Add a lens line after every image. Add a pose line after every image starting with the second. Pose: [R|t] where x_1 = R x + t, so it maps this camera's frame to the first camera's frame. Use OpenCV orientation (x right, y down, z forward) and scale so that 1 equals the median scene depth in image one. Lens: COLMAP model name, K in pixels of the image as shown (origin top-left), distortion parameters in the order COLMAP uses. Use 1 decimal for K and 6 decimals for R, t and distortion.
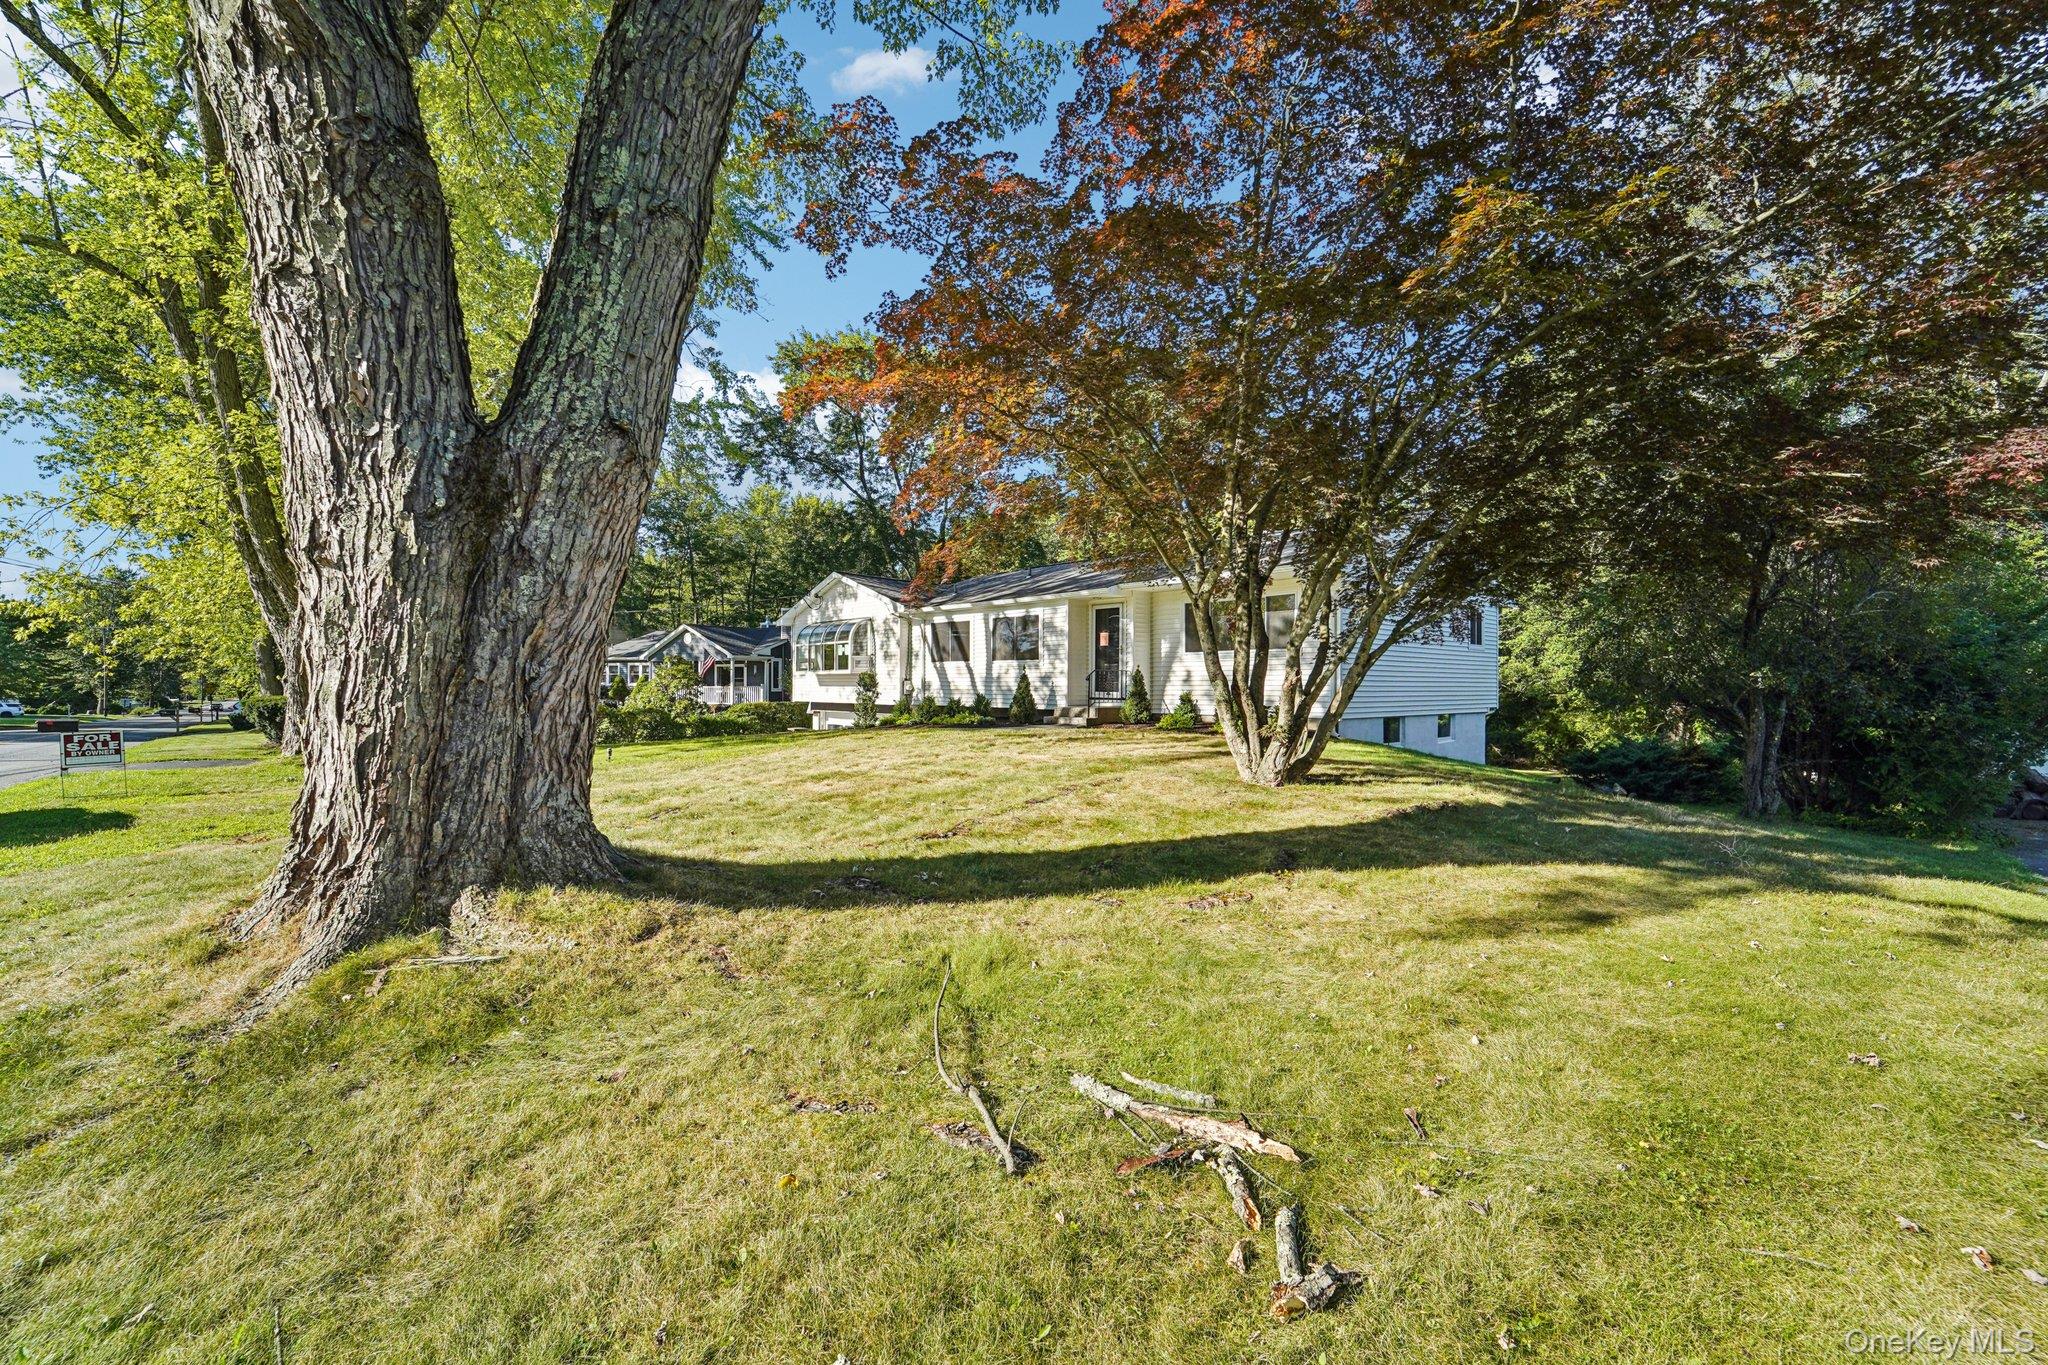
lens RADIAL K [[854.5, 0, 1024.0], [0, 854.5, 682.5], [0, 0, 1]] dist [-0.000465, -0.000030]
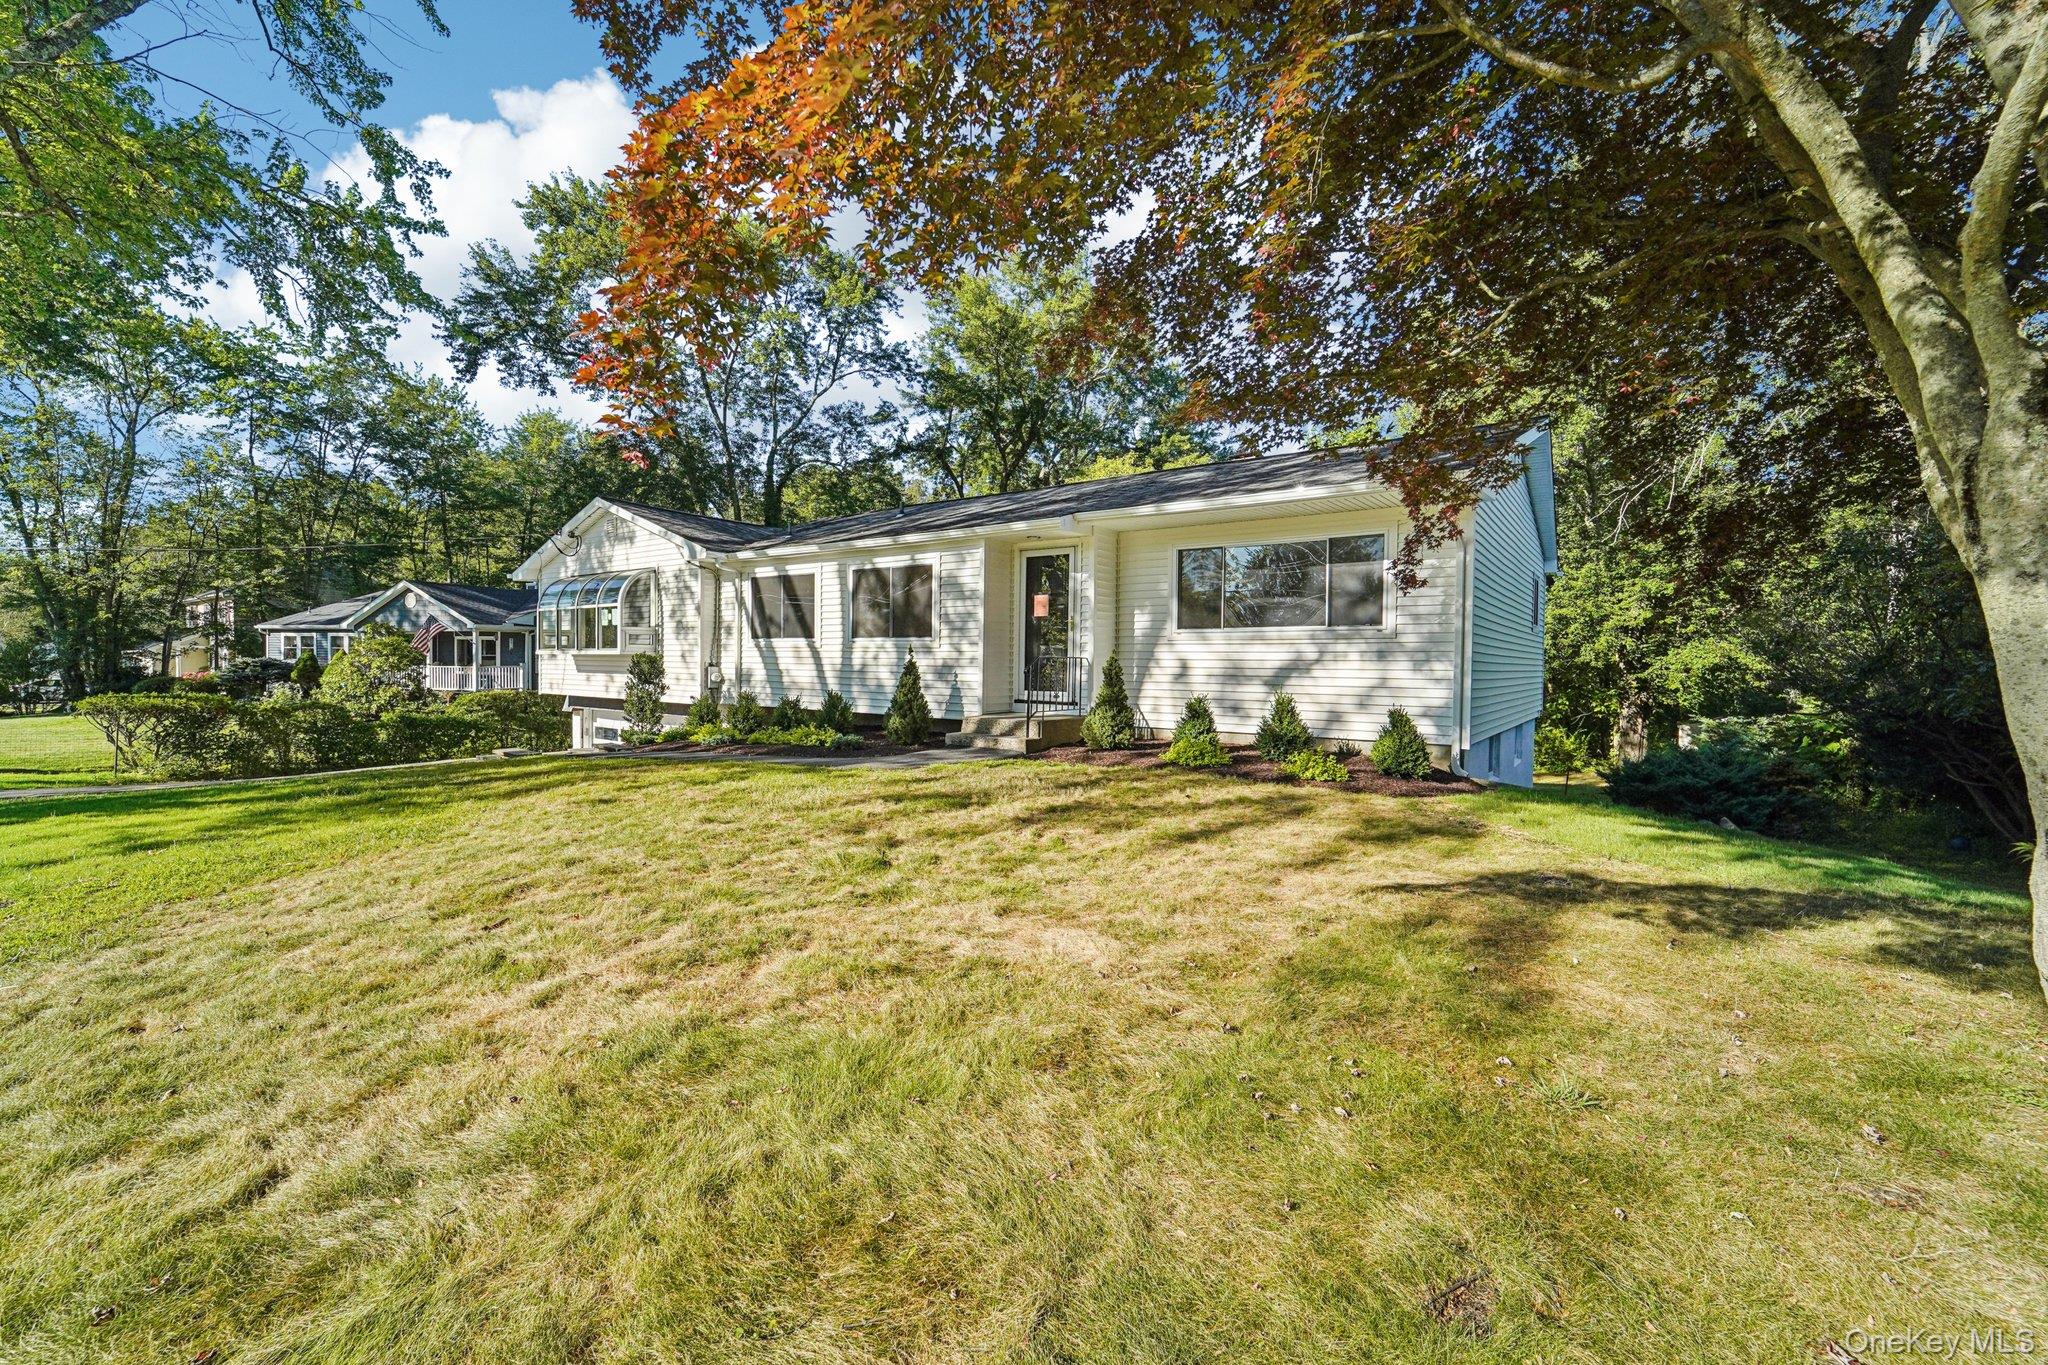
lens RADIAL K [[854.5, 0, 1024.0], [0, 854.5, 682.5], [0, 0, 1]] dist [-0.000465, -0.000030]
pose [[0.981723, 0.002484, 0.190301, -0.030207], [-0.007859, 0.999591, 0.027492, -0.010472], [-0.190155, -0.028485, 0.981341, 0.334886]]
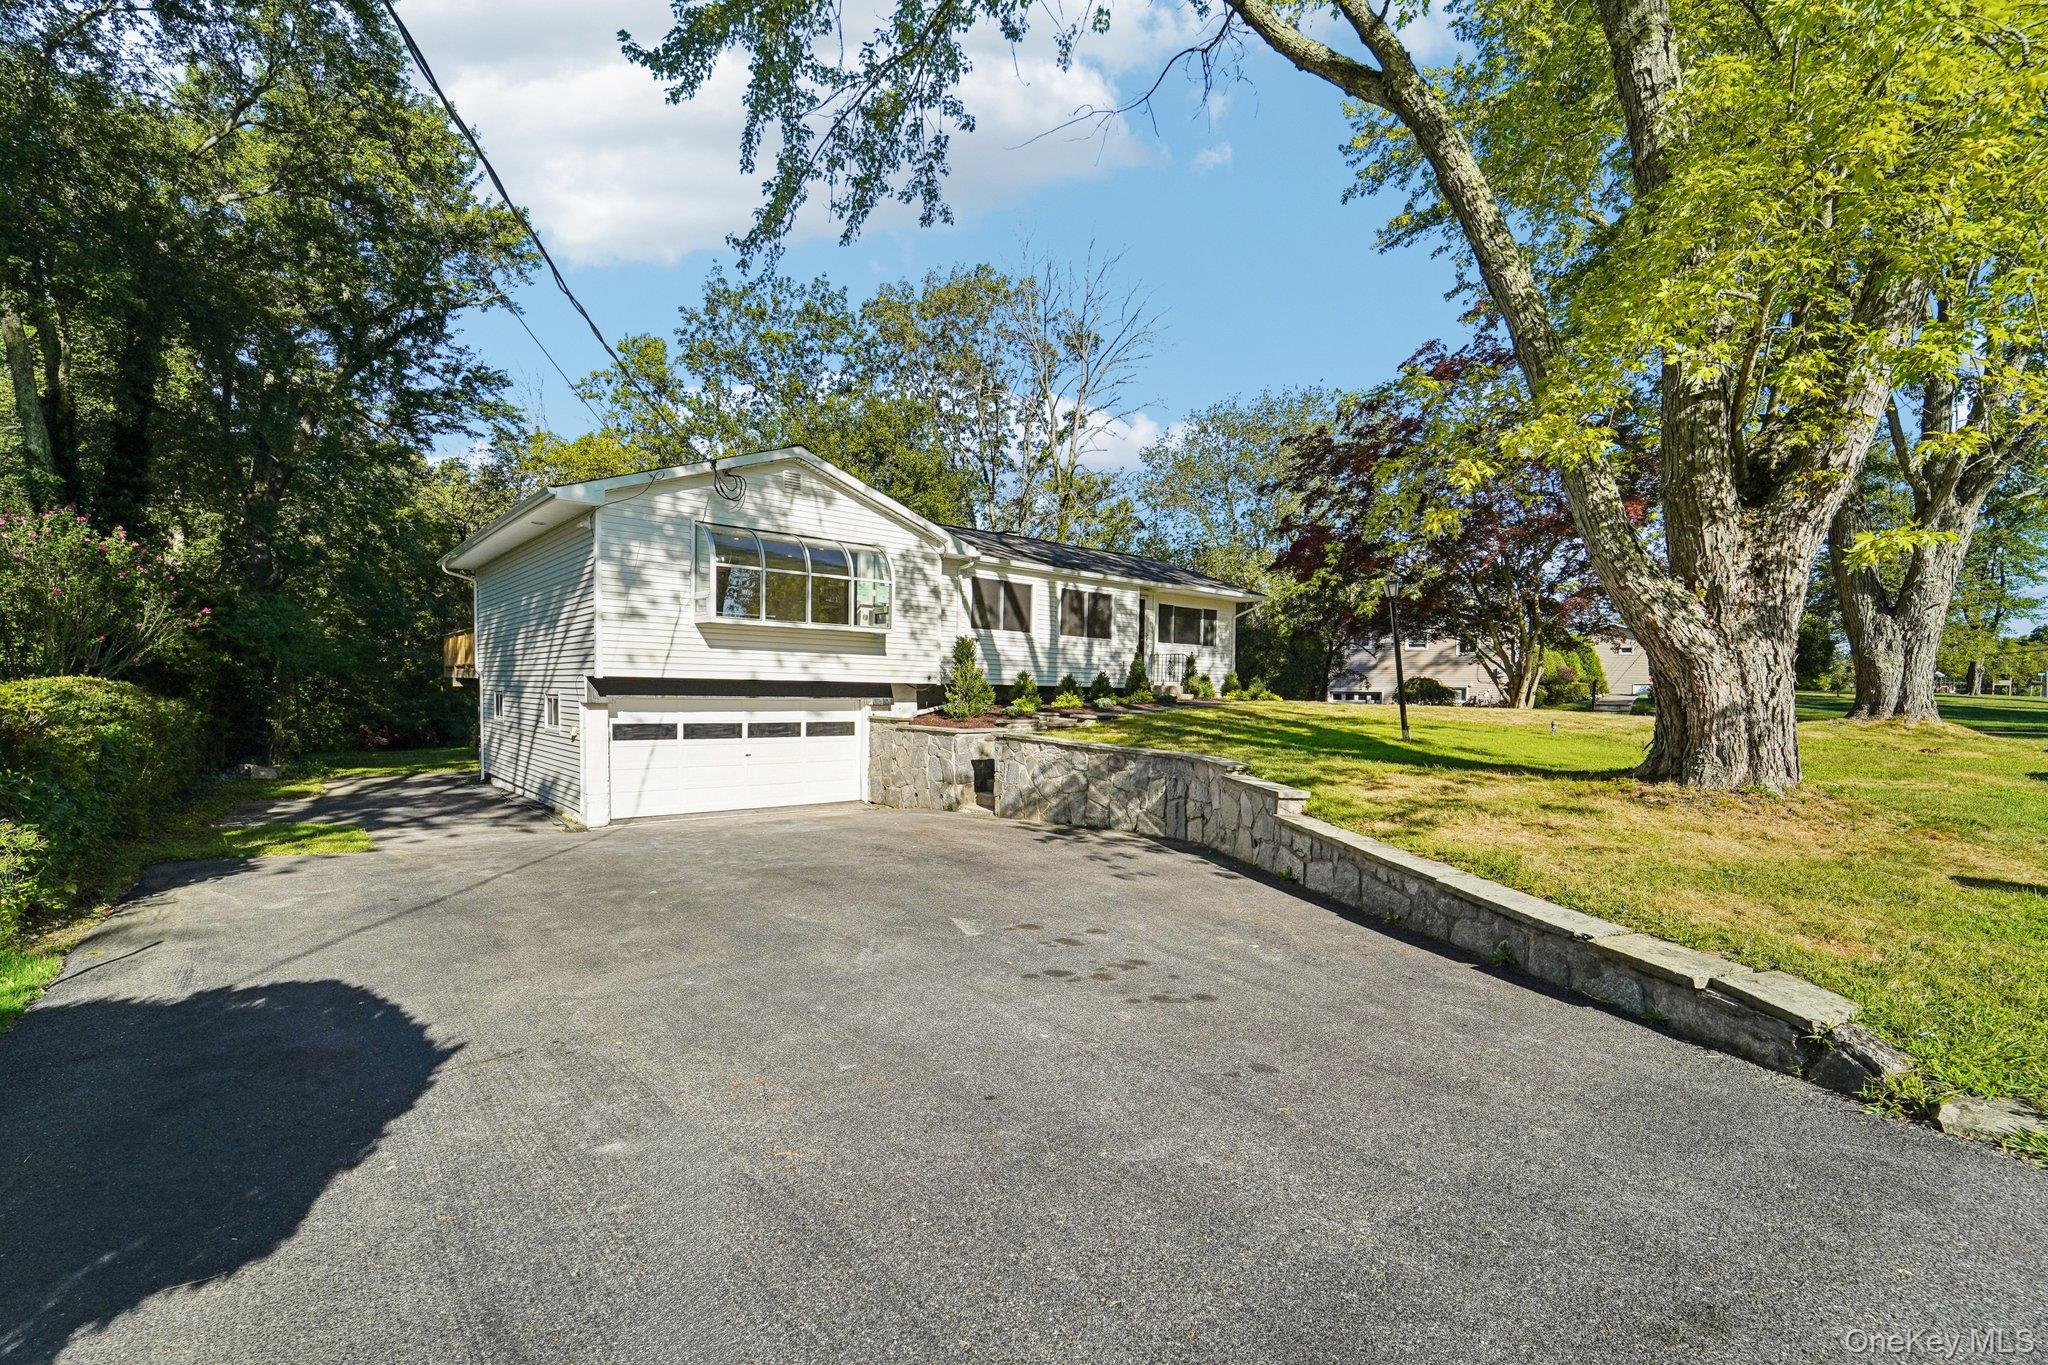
lens RADIAL K [[854.5, 0, 1024.0], [0, 854.5, 682.5], [0, 0, 1]] dist [-0.000465, -0.000030]
pose [[0.020190, -0.006450, 0.999775, -0.877980], [-0.027855, 0.999587, 0.007011, 0.018628], [-0.999408, -0.027990, 0.020002, 0.940364]]
